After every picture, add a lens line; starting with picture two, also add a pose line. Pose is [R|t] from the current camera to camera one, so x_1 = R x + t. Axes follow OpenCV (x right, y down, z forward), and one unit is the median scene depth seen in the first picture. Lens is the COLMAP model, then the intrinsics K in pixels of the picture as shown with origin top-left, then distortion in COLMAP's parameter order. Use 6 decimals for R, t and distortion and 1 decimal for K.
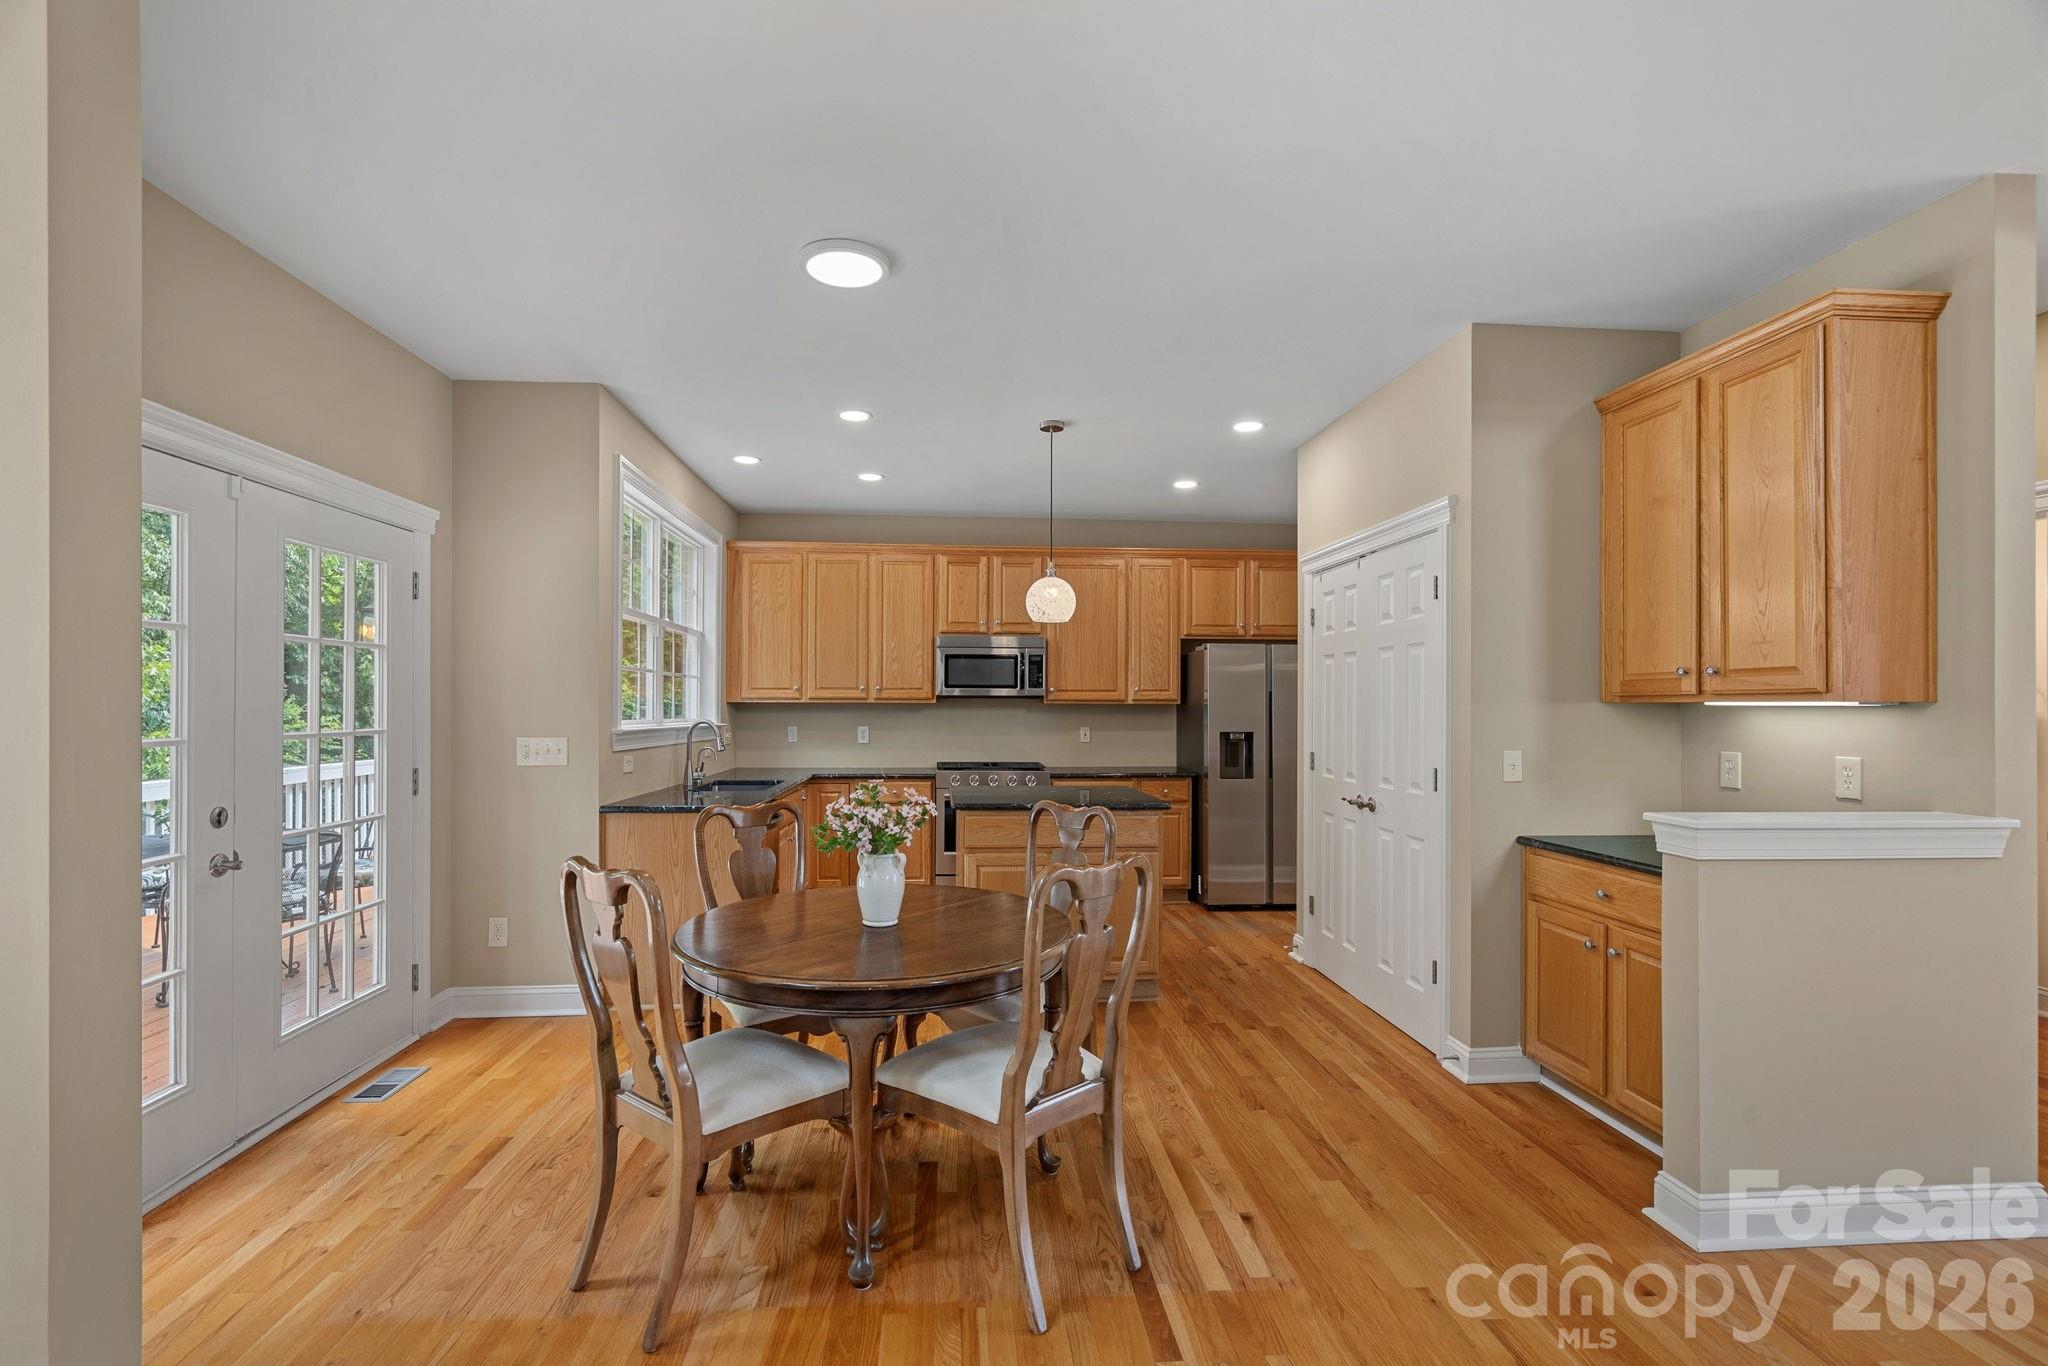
lens RADIAL K [[928.0, 0, 1005.4], [0, 928.0, 695.7], [0, 0, 1]] dist [0.008850, 0.000461]
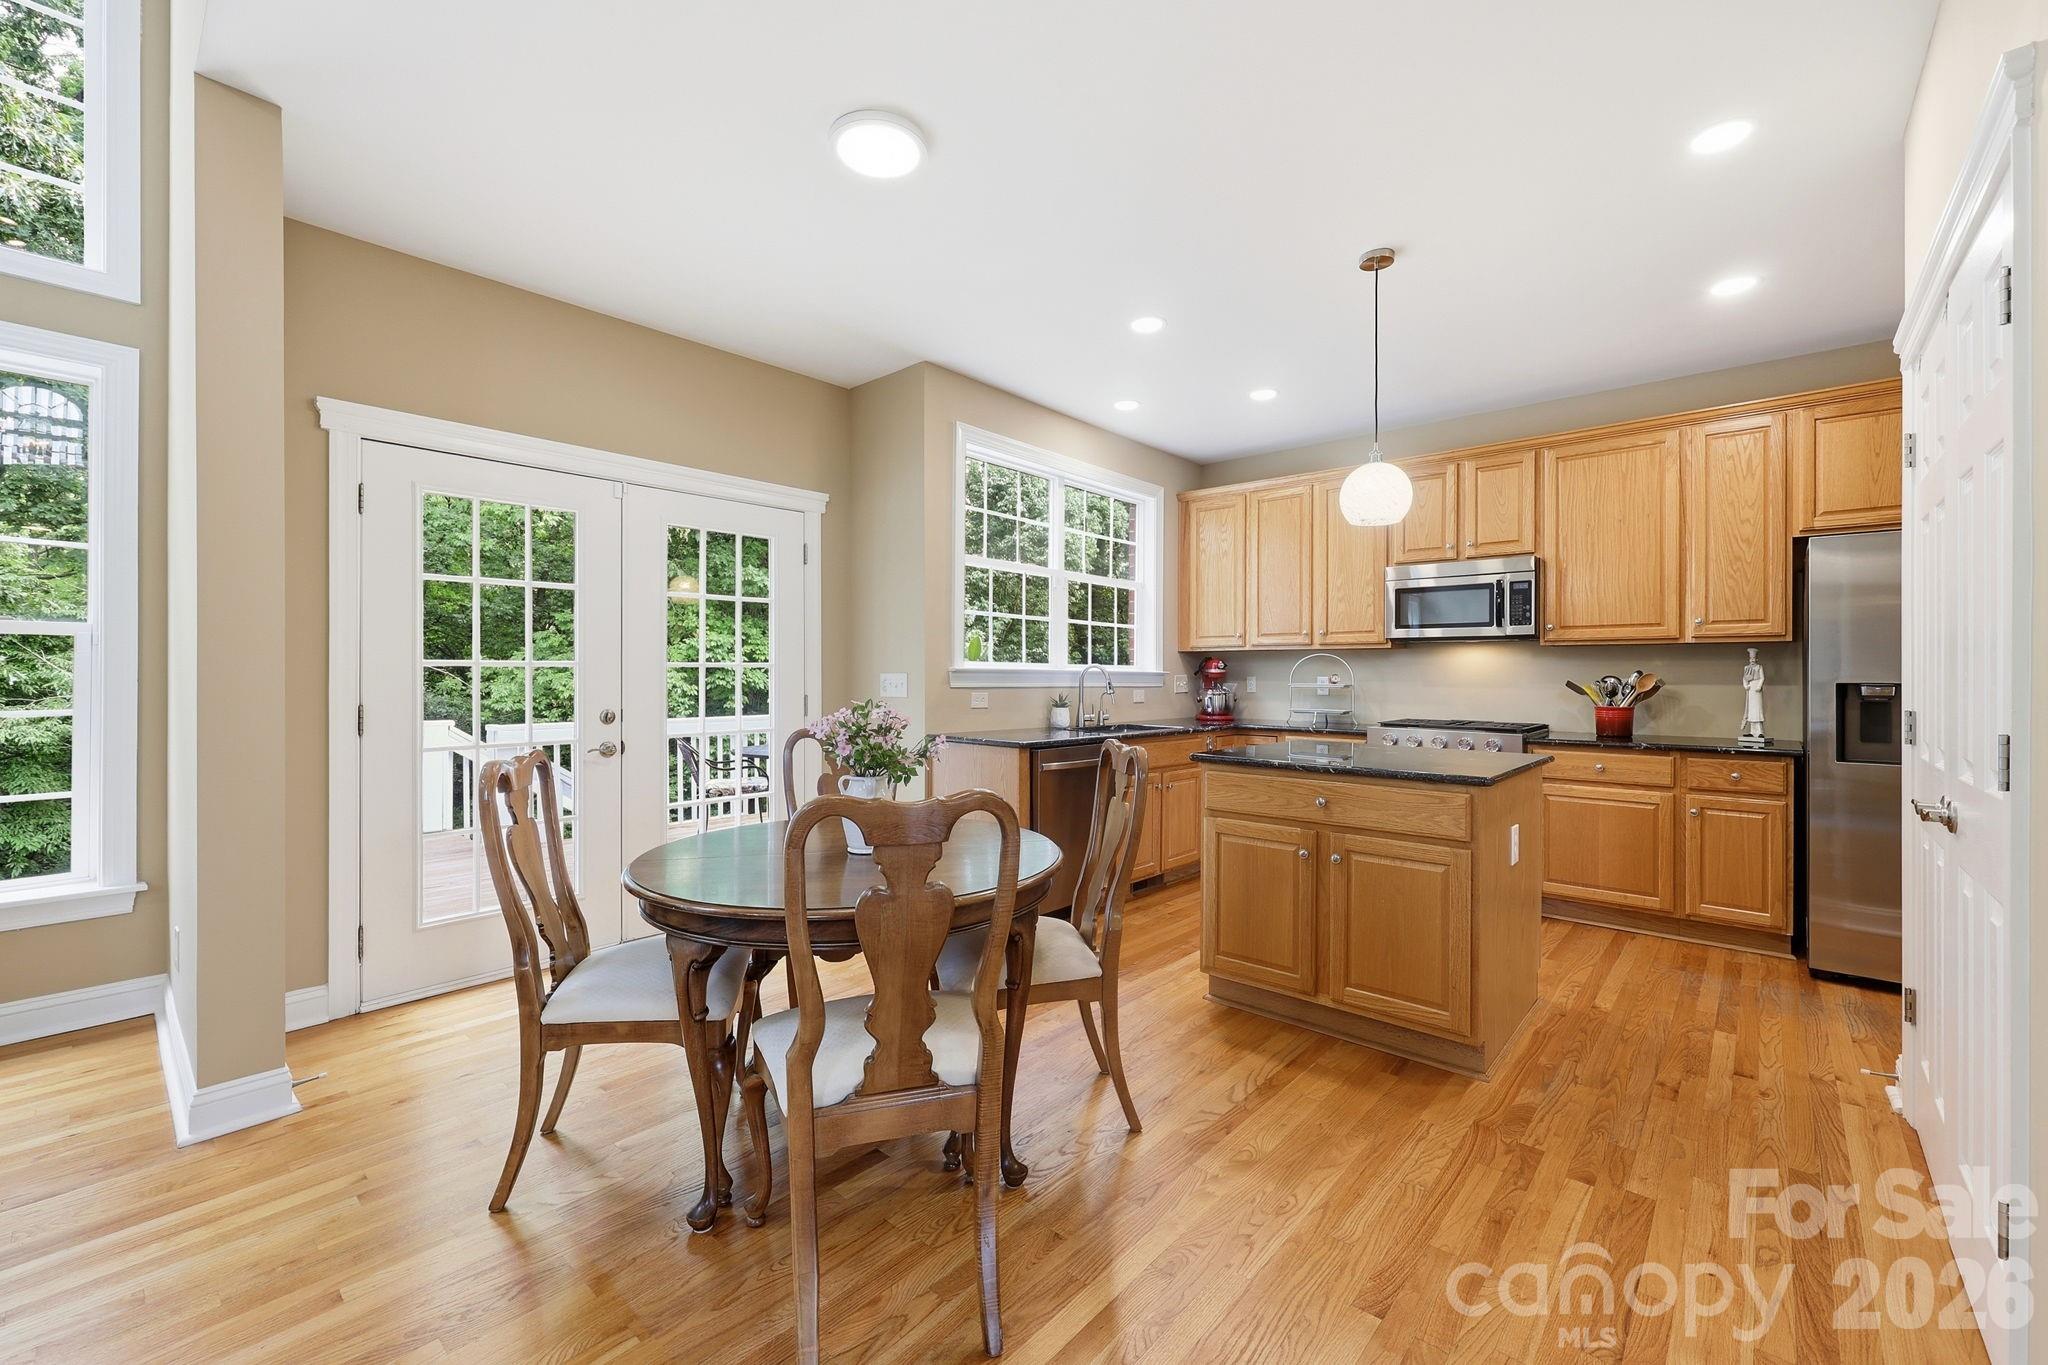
lens RADIAL K [[827.7, 0, 1026.4], [0, 827.7, 669.2], [0, 0, 1]] dist [0.000215, 0.000168]
pose [[0.699094, -0.004149, -0.715018, 0.351433], [0.006172, 0.999981, 0.000232, 0.038229], [0.715003, -0.004575, 0.699106, 0.362690]]
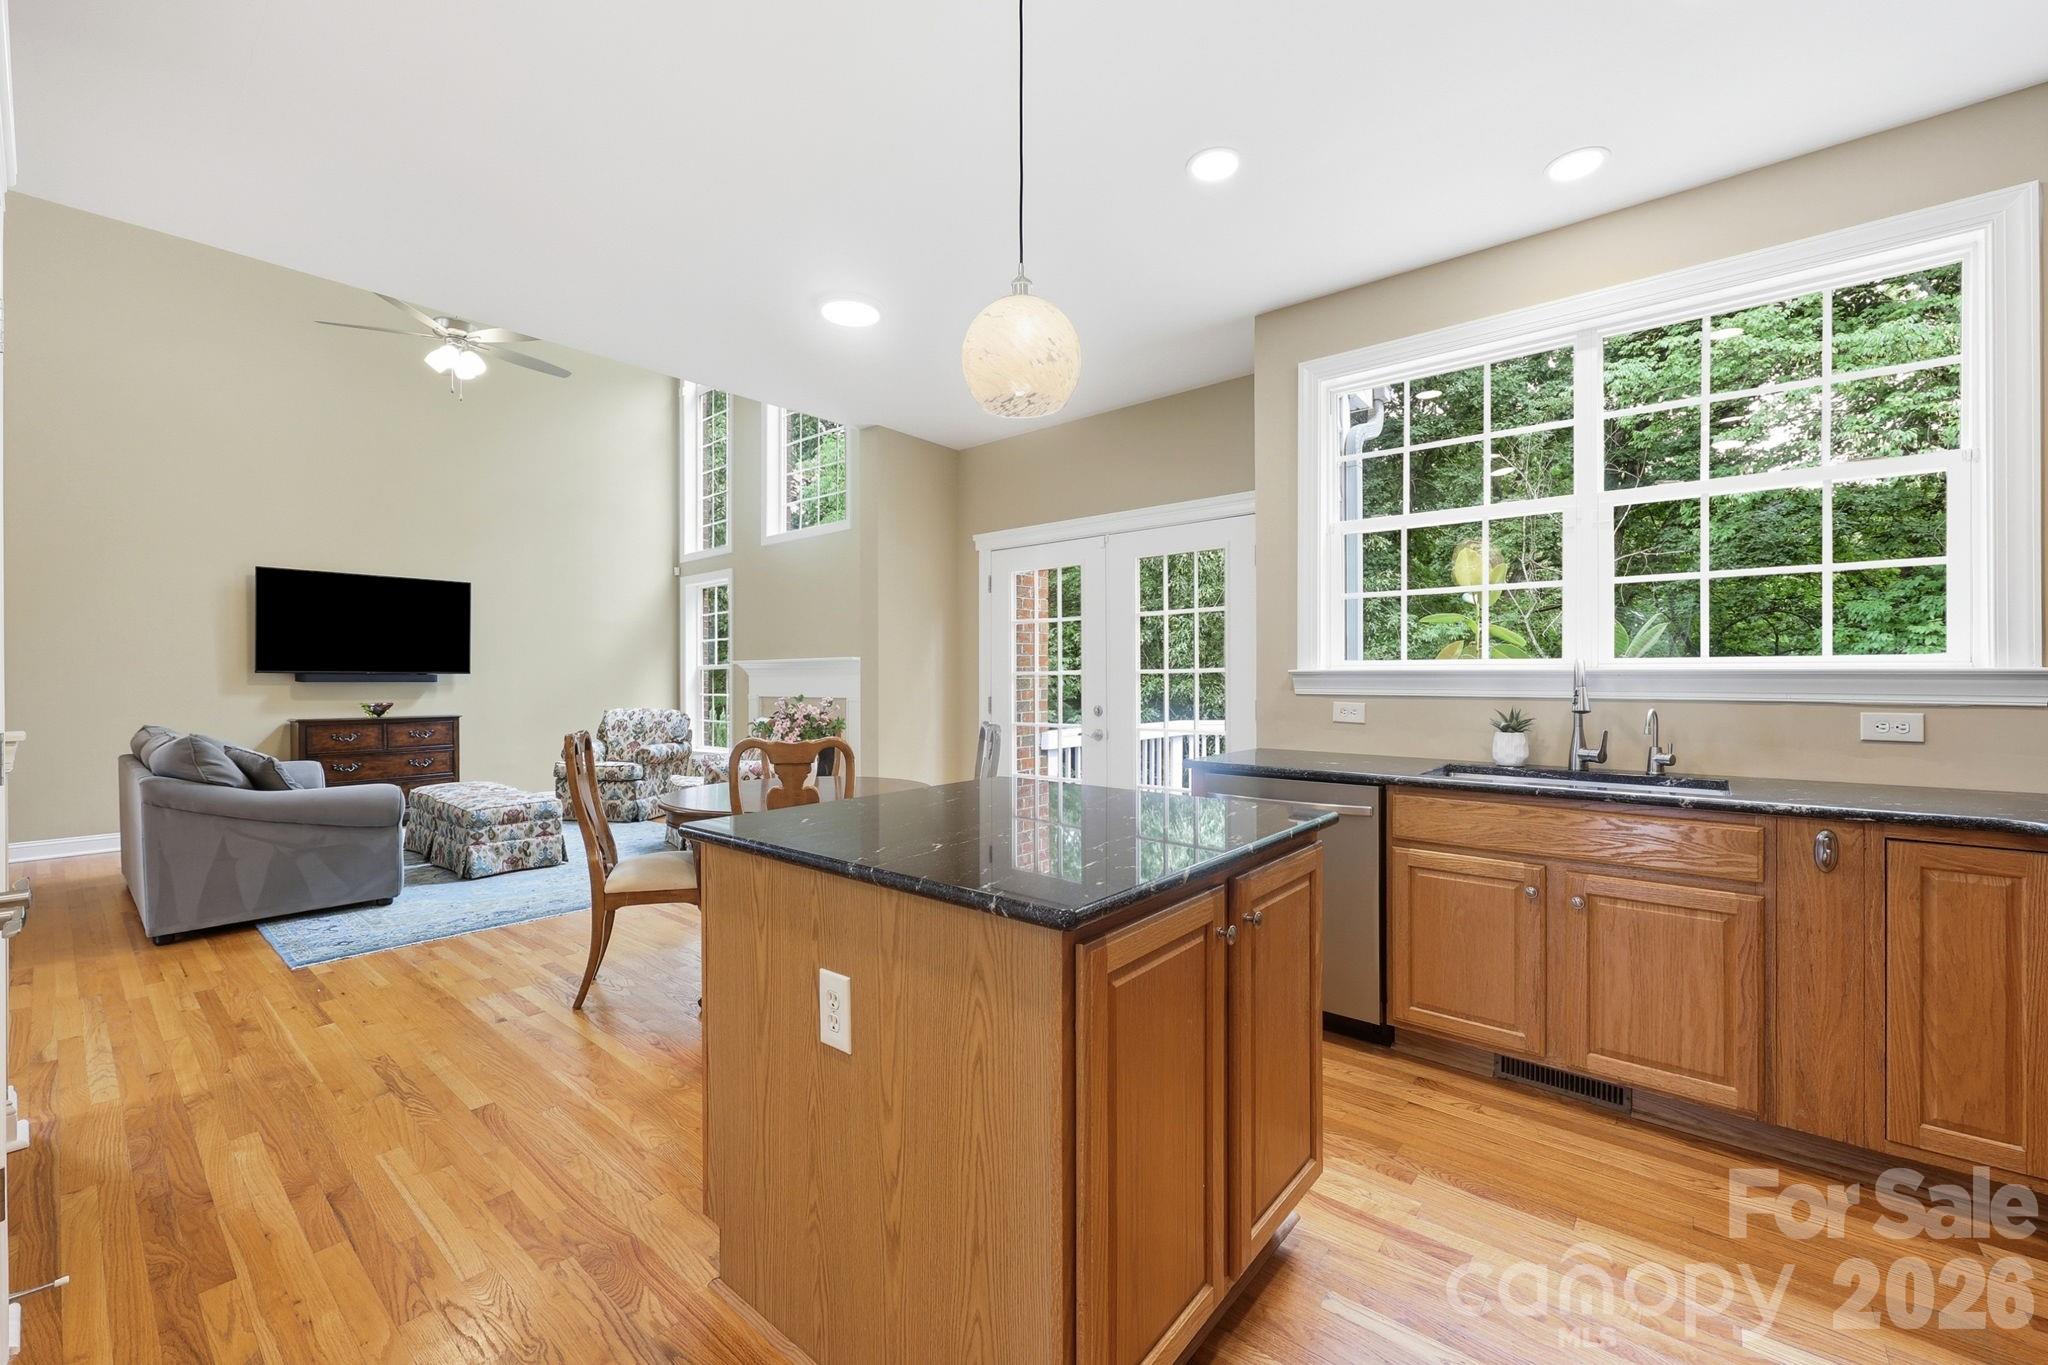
lens RADIAL K [[827.7, 0, 1026.5], [0, 827.7, 675.0], [0, 0, 1]] dist [0.000215, 0.000168]
pose [[-0.693755, -0.003658, -0.720202, 0.342196], [0.008210, 0.999882, -0.012986, 0.050521], [0.720165, -0.014922, -0.693643, 1.429174]]
